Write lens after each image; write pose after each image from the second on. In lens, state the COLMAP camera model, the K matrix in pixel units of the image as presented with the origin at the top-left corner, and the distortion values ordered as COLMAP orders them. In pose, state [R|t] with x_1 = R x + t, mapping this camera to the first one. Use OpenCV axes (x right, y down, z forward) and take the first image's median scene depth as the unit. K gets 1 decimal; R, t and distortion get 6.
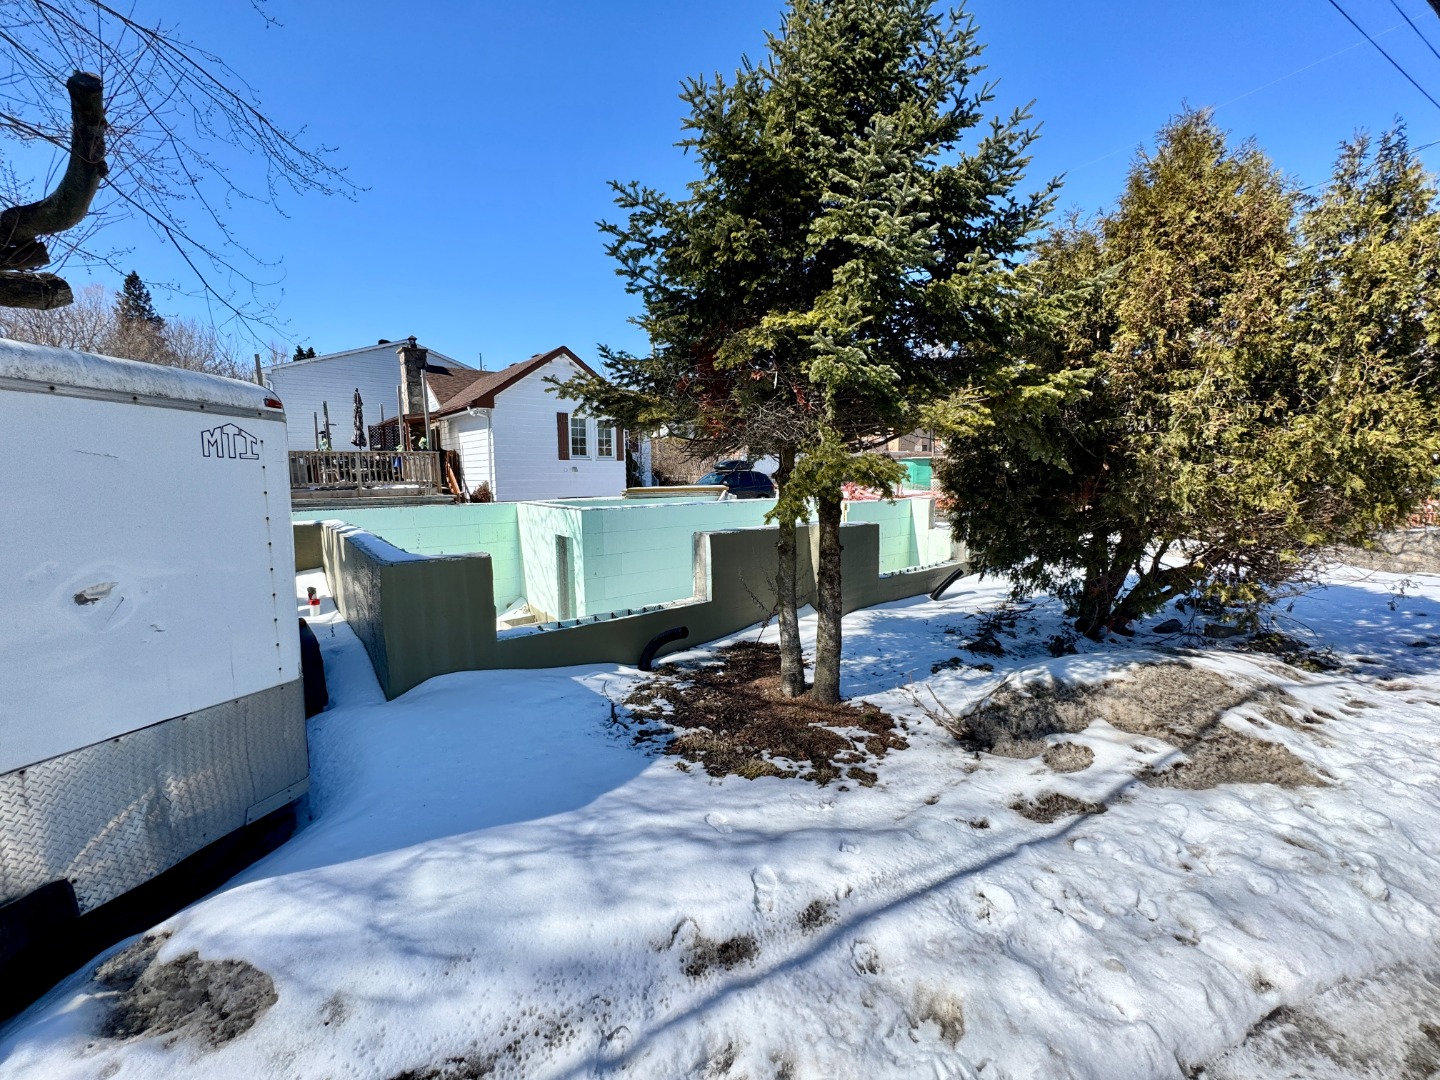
lens RADIAL K [[575.4, 0, 718.9], [0, 575.4, 544.1], [0, 0, 1]] dist [-0.002264, 0.000392]
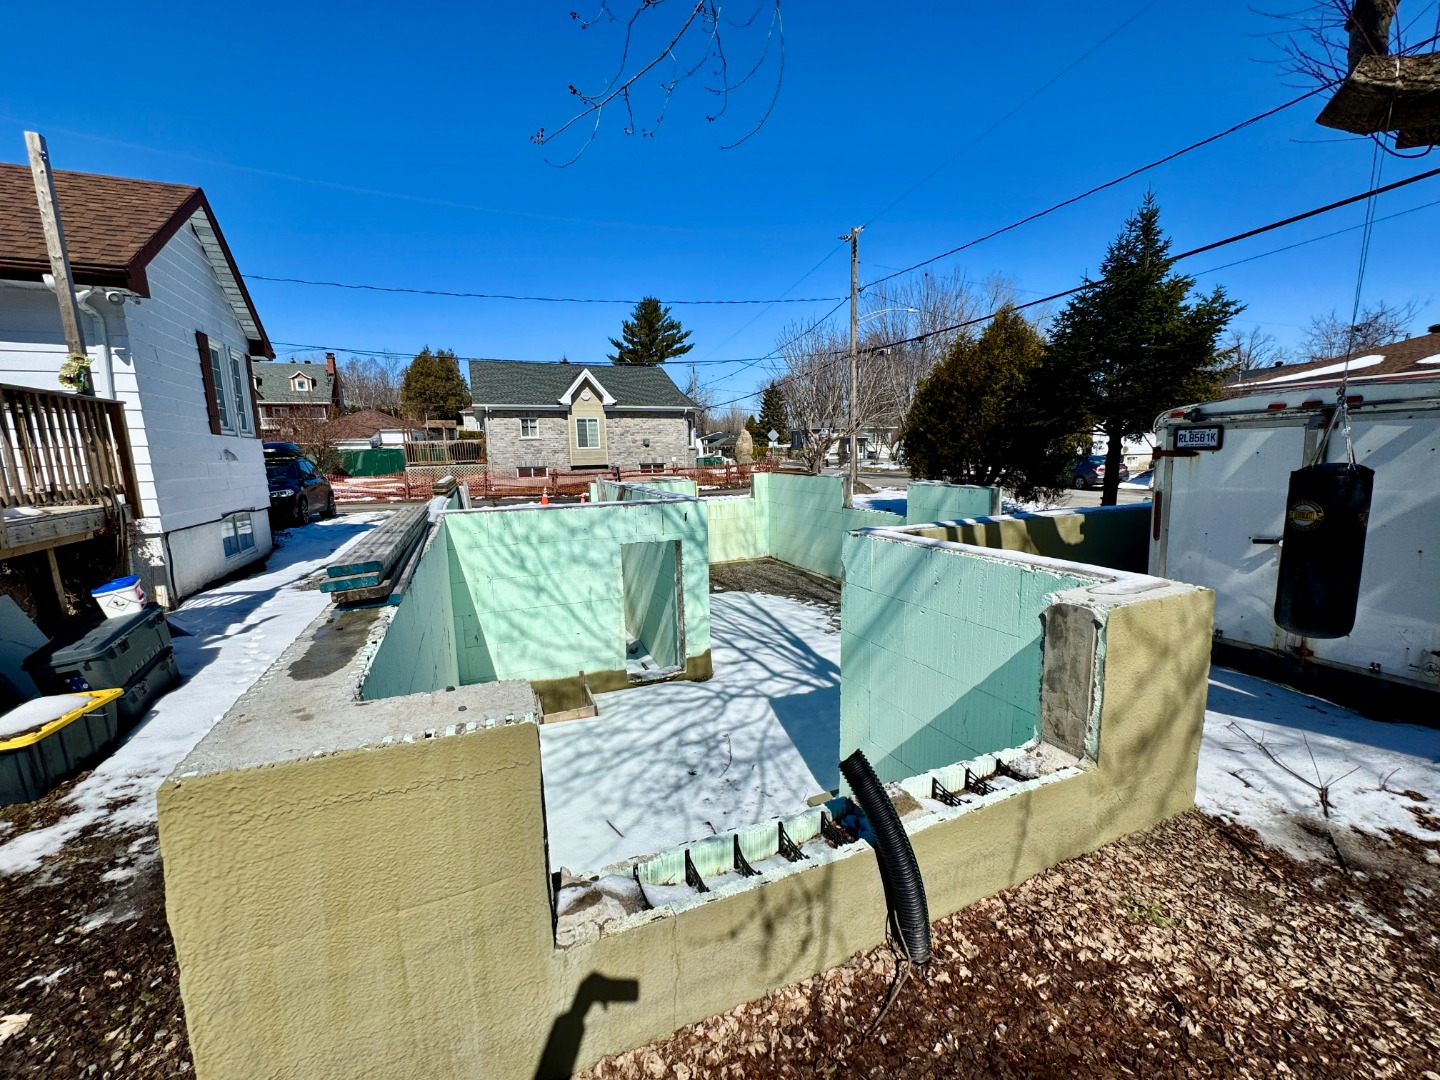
lens RADIAL K [[575.4, 0, 726.3], [0, 575.4, 547.8], [0, 0, 1]] dist [-0.002264, 0.000392]
pose [[0.255630, -0.156498, 0.954024, -0.629432], [0.137314, 0.982684, 0.124407, -0.056791], [-0.956974, 0.099199, 0.272692, 0.486739]]
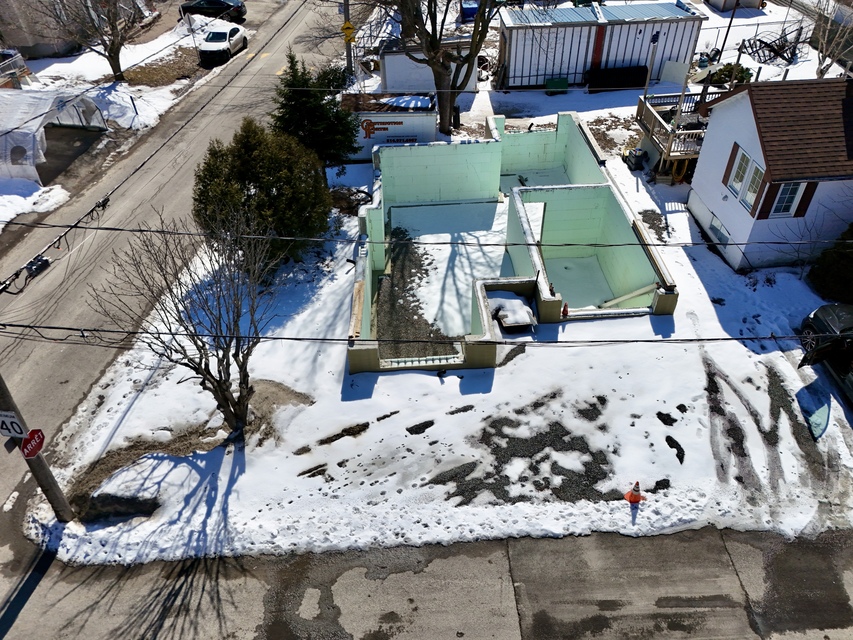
lens RADIAL K [[624.4, 0, 428.2], [0, 624.4, 317.0], [0, 0, 1]] dist [0.063432, -0.042055]
pose [[-0.586792, 0.543171, -0.600534, 0.899437], [-0.068859, 0.705481, 0.705376, -0.771724], [0.806805, 0.455261, -0.376568, 1.123454]]
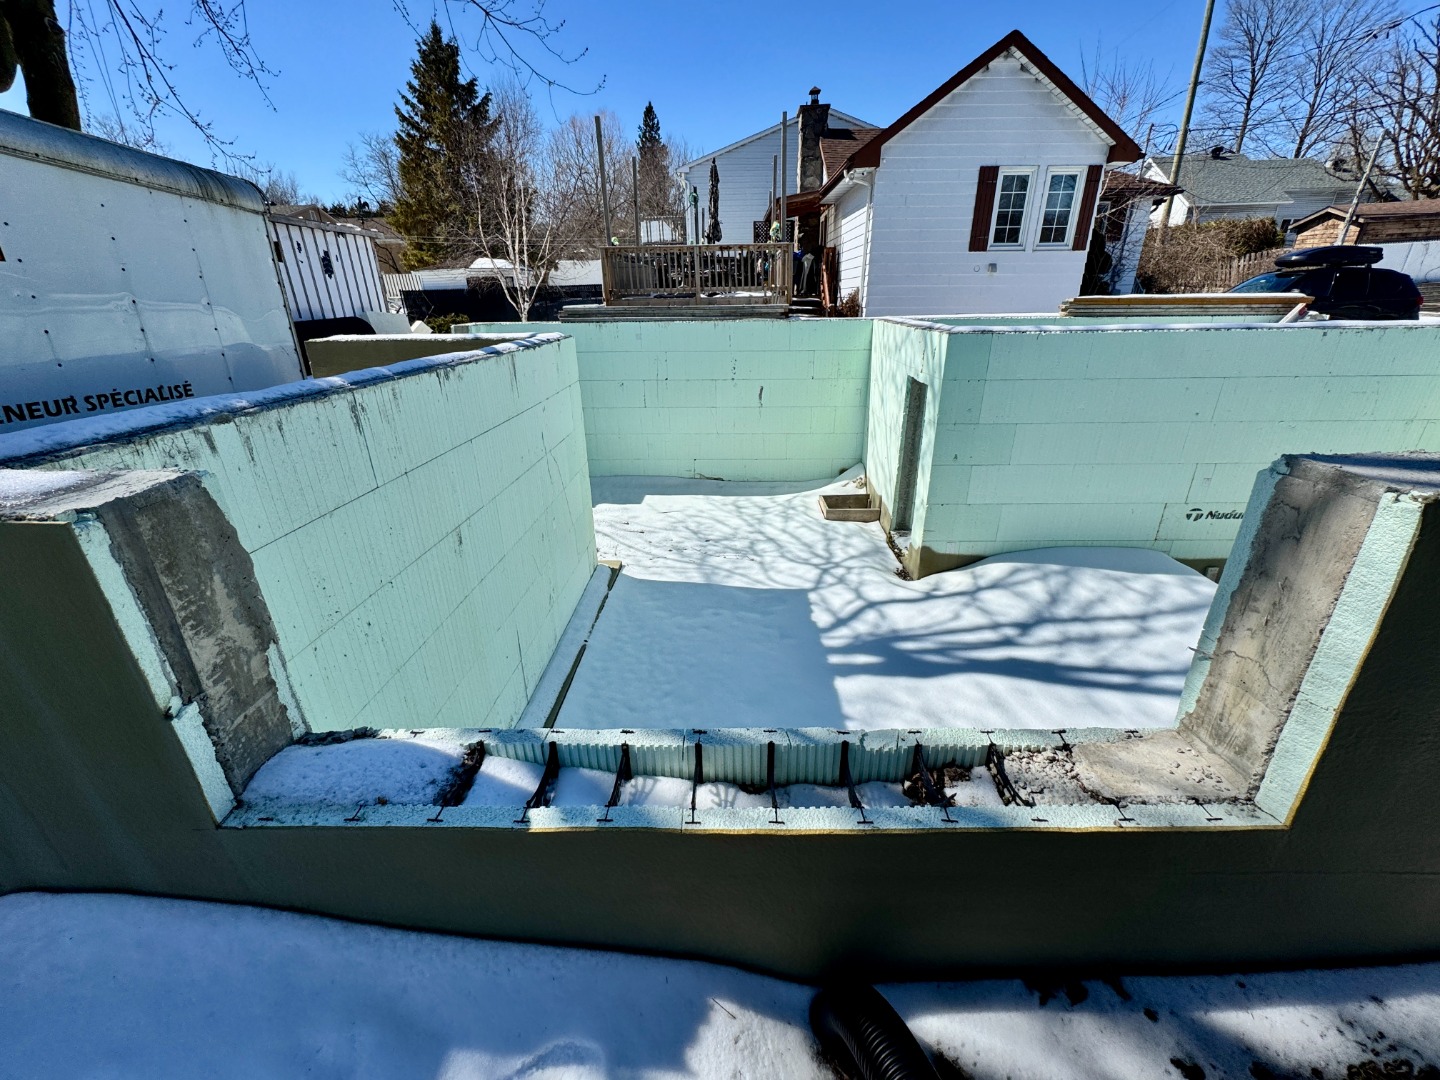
lens RADIAL K [[575.4, 0, 727.0], [0, 575.4, 544.0], [0, 0, 1]] dist [-0.002264, 0.000392]
pose [[0.767318, 0.248654, -0.591095, -0.024408], [-0.070733, 0.948956, 0.307374, -0.014322], [0.637353, -0.194043, 0.745740, 0.284506]]
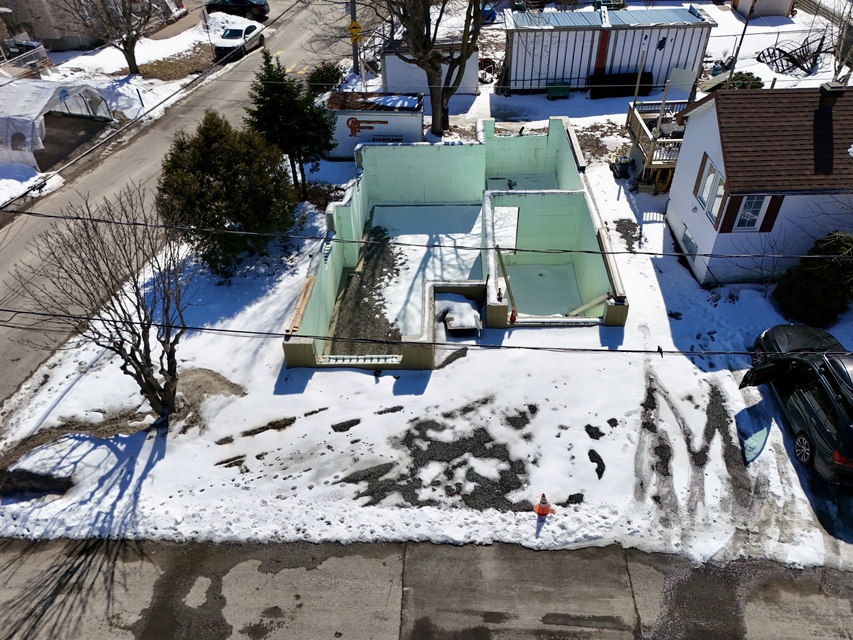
lens RADIAL K [[624.4, 0, 428.5], [0, 624.4, 317.2], [0, 0, 1]] dist [0.063432, -0.042055]
pose [[-0.654591, 0.507681, -0.560152, 0.795580], [-0.057556, 0.705340, 0.706529, -0.773738], [0.753789, 0.494728, -0.432489, 1.251735]]
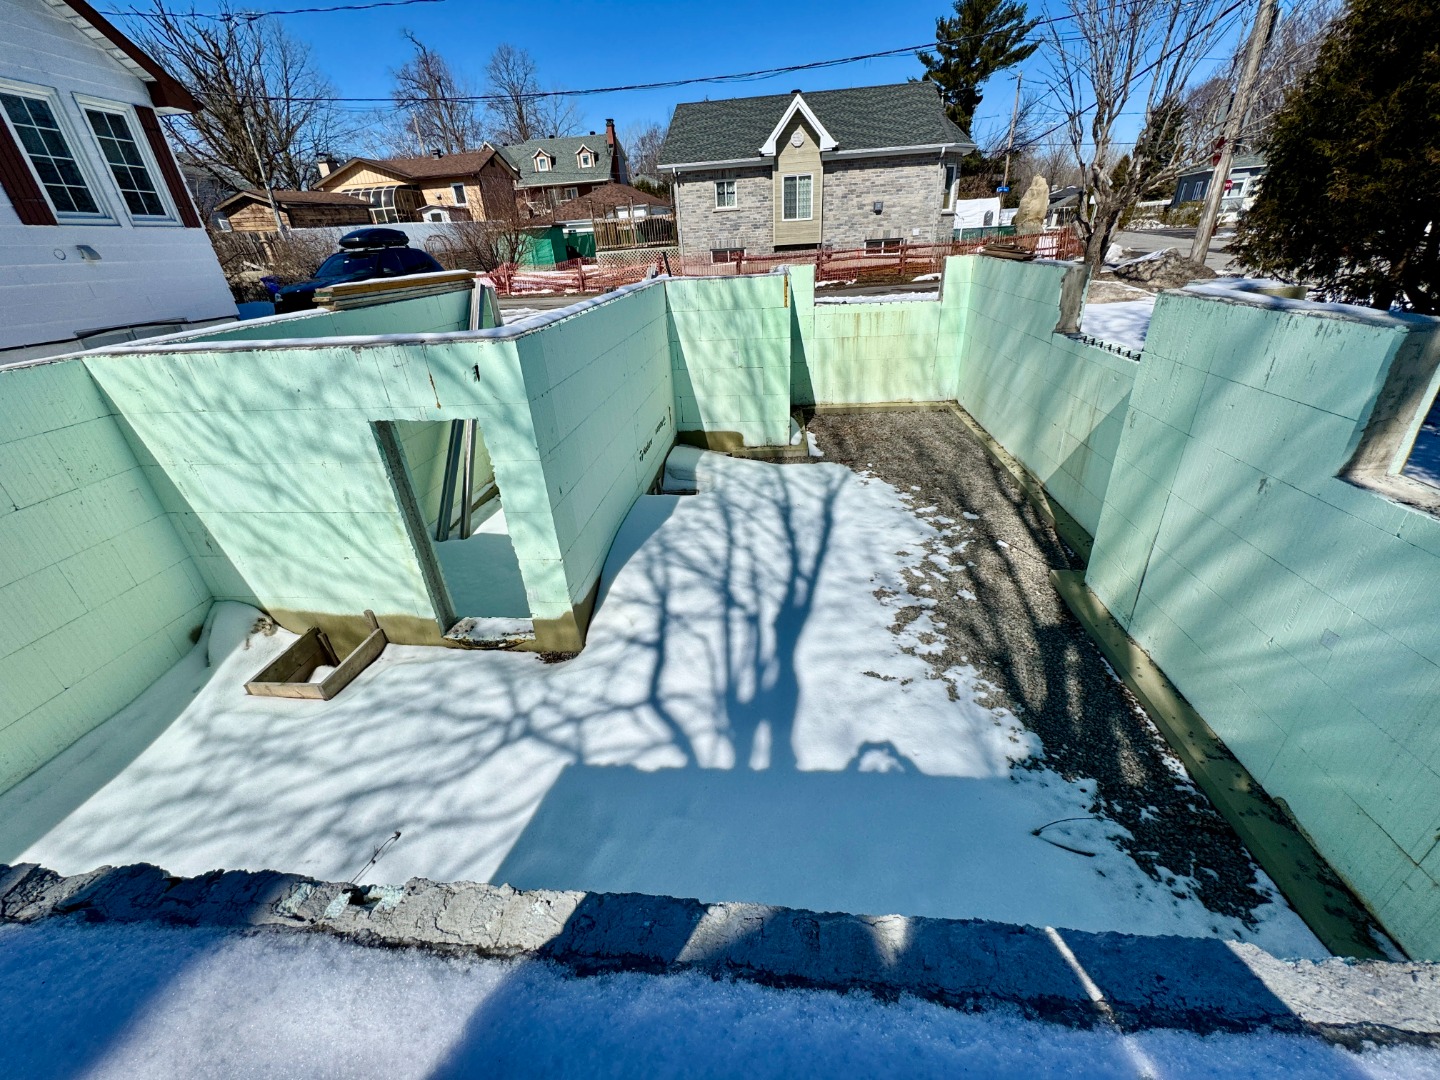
lens RADIAL K [[575.4, 0, 723.0], [0, 575.4, 543.9], [0, 0, 1]] dist [-0.002264, 0.000392]
pose [[0.695877, -0.363329, 0.619473, -0.269858], [0.136042, 0.913655, 0.383049, -0.040999], [-0.705158, -0.182281, 0.685220, 0.402628]]
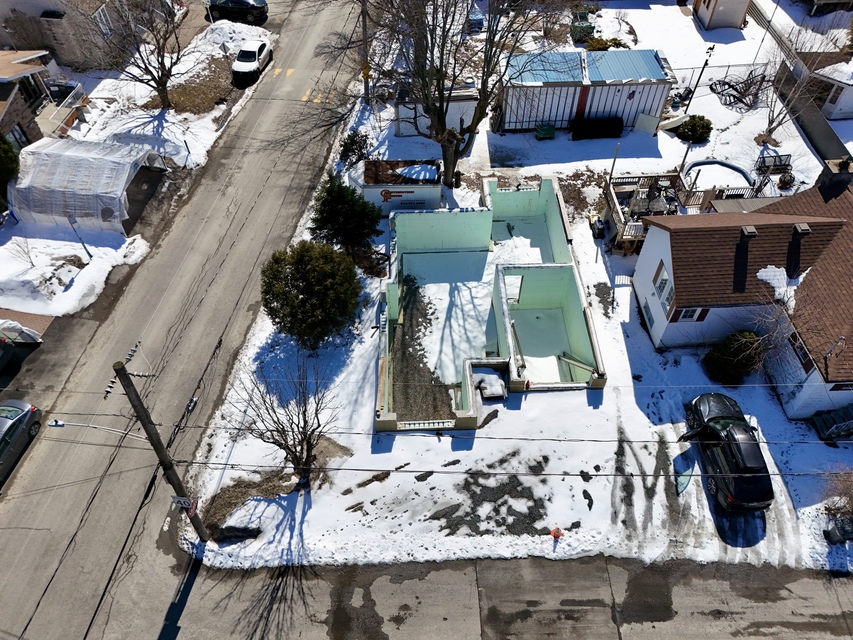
lens RADIAL K [[624.4, 0, 428.0], [0, 624.4, 316.3], [0, 0, 1]] dist [0.063432, -0.042055]
pose [[-0.601107, 0.628532, -0.493578, 0.901966], [-0.085416, 0.563547, 0.821656, -1.356837], [0.794591, 0.536063, -0.285065, 1.055523]]
